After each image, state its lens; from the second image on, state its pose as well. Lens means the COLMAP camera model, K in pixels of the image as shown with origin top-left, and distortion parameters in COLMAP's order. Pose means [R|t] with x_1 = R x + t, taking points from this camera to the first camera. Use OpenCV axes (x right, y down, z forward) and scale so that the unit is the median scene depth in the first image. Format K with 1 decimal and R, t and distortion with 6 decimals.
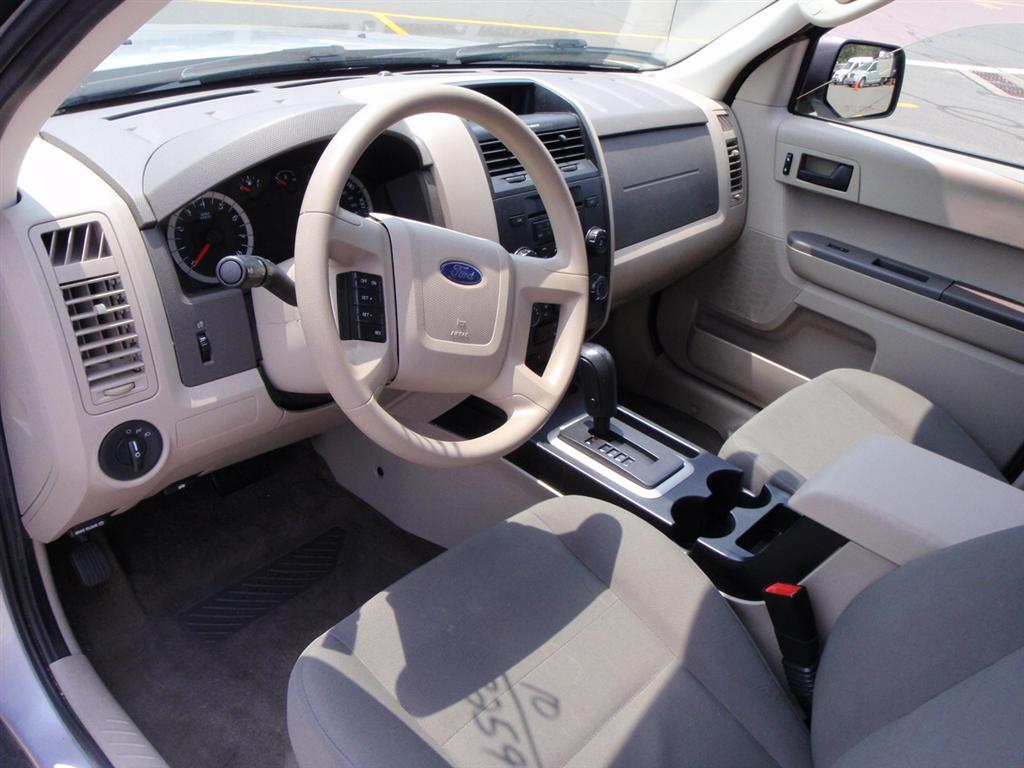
lens RADIAL K [[854.9, 0, 512.0], [0, 854.9, 384.0], [0, 0, 1]] dist [-0.049325, 0.006751]
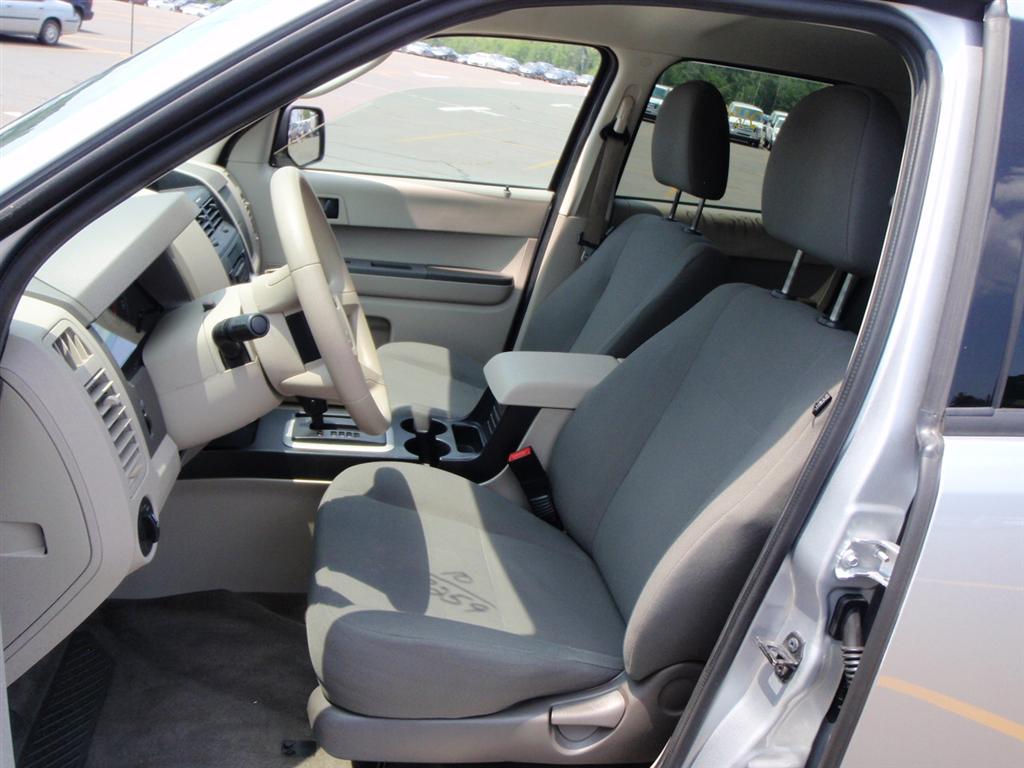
lens RADIAL K [[854.9, 0, 512.0], [0, 854.9, 384.0], [0, 0, 1]] dist [-0.049325, 0.006751]
pose [[0.633289, -0.298544, 0.714015, -0.583198], [0.337248, 0.936851, 0.092597, -0.021789], [-0.696570, 0.182159, 0.693981, -0.078017]]
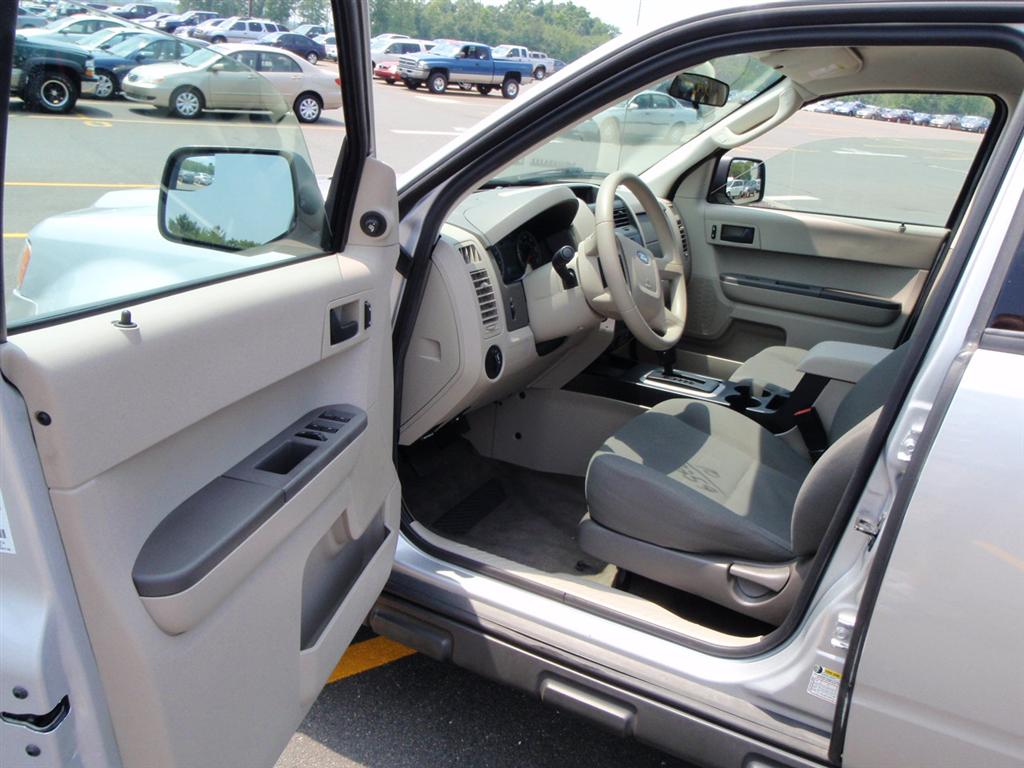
lens RADIAL K [[828.9, 0, 512.0], [0, 828.9, 384.0], [0, 0, 1]] dist [-0.053555, 0.004542]
pose [[0.973517, -0.116306, 0.196820, -0.522535], [0.148563, 0.976205, -0.157962, 0.286529], [-0.173765, 0.183019, 0.967631, -0.539591]]
